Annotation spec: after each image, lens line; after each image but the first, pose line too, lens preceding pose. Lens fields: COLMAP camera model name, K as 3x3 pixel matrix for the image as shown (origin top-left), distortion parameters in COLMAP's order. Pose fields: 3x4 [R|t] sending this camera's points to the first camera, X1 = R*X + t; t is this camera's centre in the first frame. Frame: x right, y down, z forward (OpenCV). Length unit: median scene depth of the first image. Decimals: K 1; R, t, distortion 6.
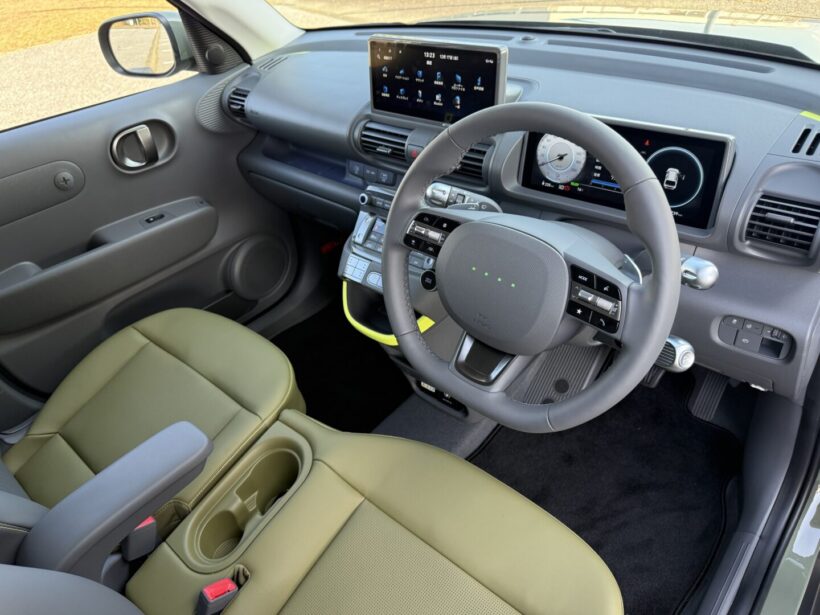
lens RADIAL K [[583.3, 0, 408.0], [0, 583.3, 307.3], [0, 0, 1]] dist [0.011282, -0.005692]
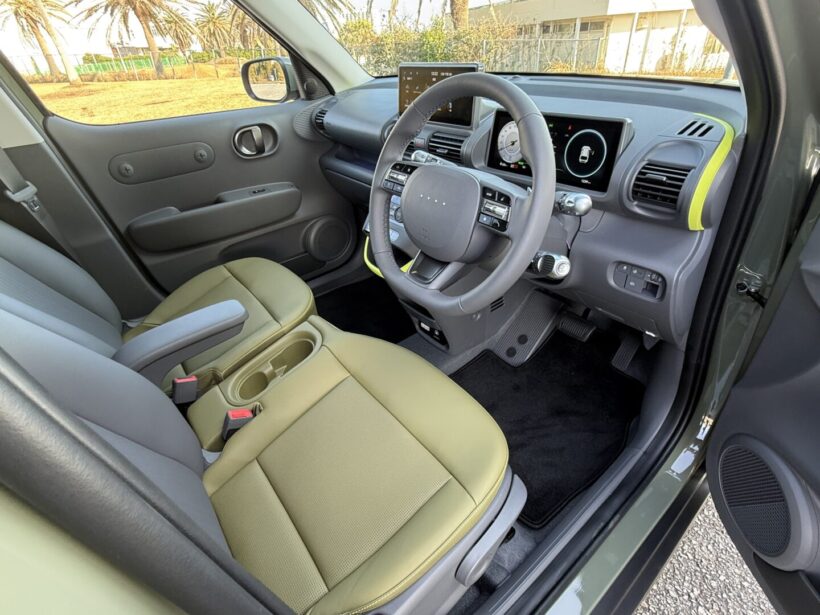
lens RADIAL K [[406.2, 0, 410.8], [0, 406.2, 305.2], [0, 0, 1]] dist [-0.002356, -0.000151]
pose [[0.984288, 0.119960, -0.129560, 0.166567], [-0.122637, 0.992368, -0.012853, 0.140998], [0.127029, 0.028539, 0.991488, 0.025860]]
